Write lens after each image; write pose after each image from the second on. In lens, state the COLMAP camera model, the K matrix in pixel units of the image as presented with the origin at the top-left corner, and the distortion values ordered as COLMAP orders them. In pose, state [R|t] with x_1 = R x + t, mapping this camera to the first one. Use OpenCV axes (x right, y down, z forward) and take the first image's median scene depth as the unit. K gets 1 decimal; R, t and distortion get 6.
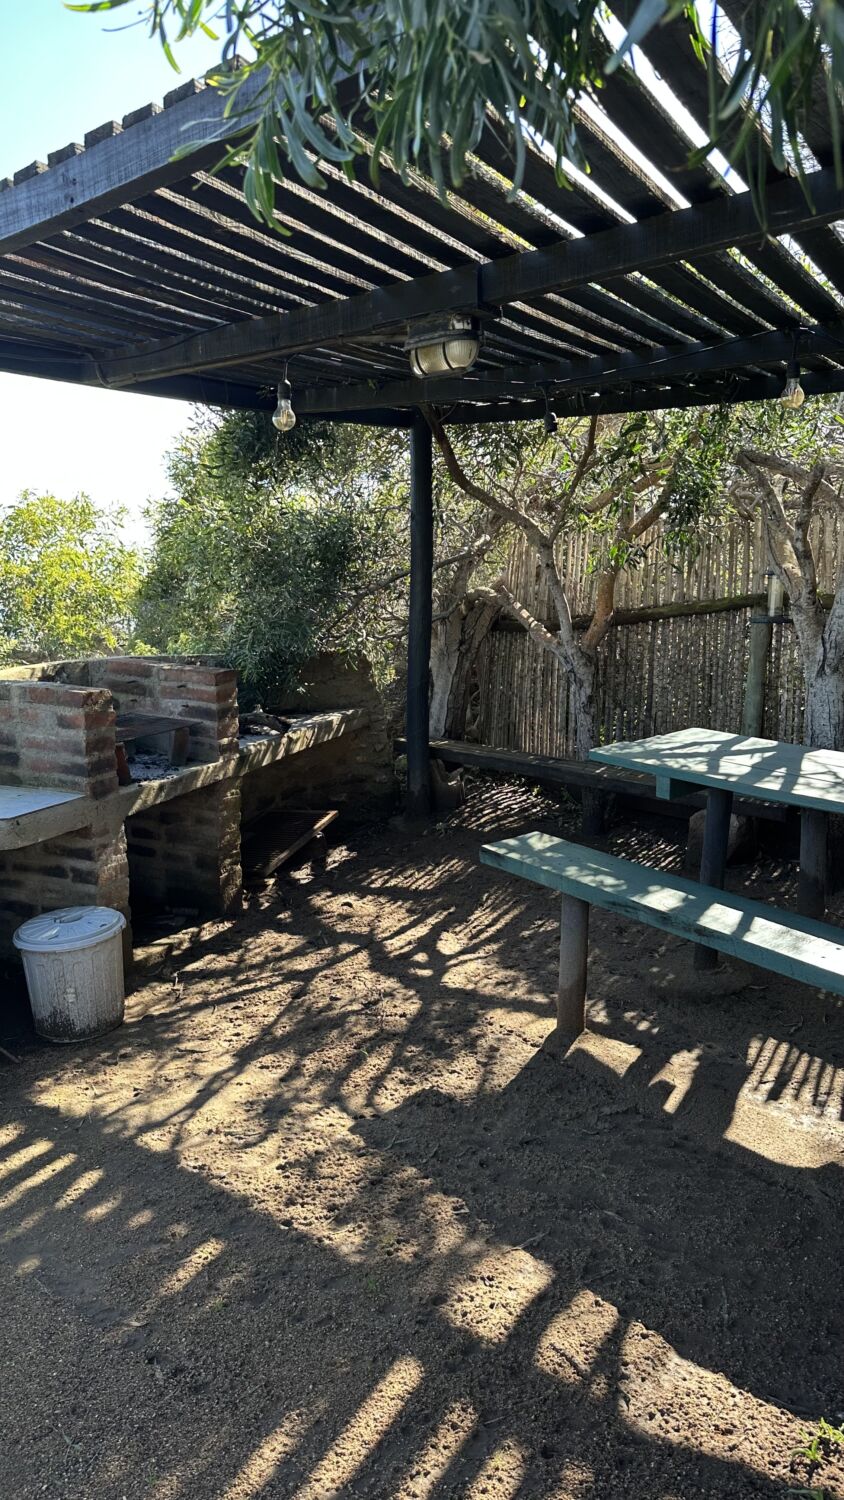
lens RADIAL K [[1062.5, 0, 420.0], [0, 1062.5, 744.2], [0, 0, 1]] dist [0.169441, -0.303355]
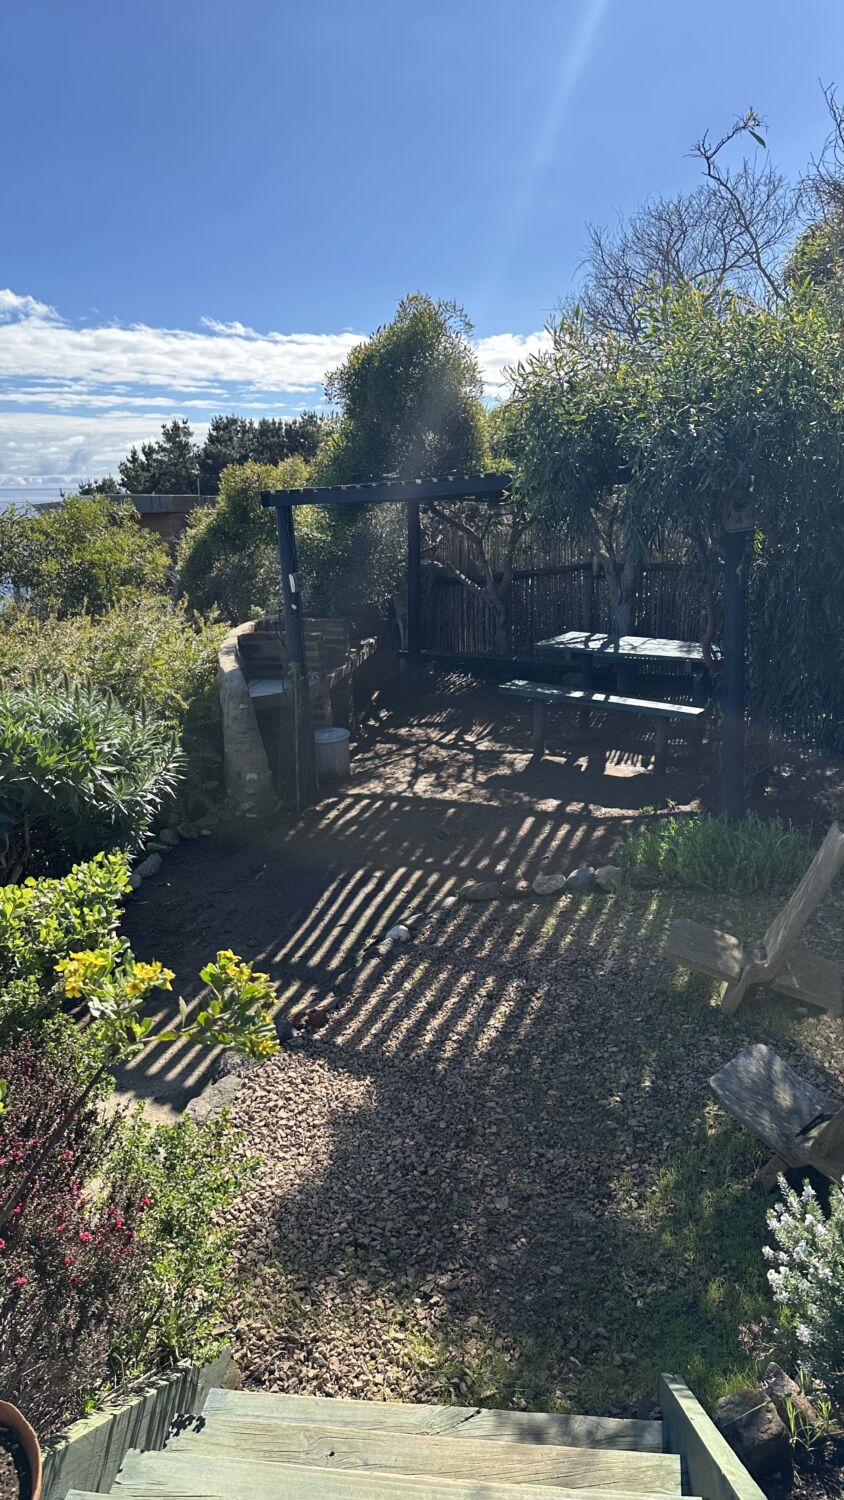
lens RADIAL K [[1062.5, 0, 420.0], [0, 1062.5, 744.2], [0, 0, 1]] dist [0.169441, -0.303355]
pose [[0.978176, -0.088334, 0.188067, -0.569873], [0.074693, 0.994117, 0.078435, 0.023249], [-0.193889, -0.062676, 0.979019, -1.319213]]
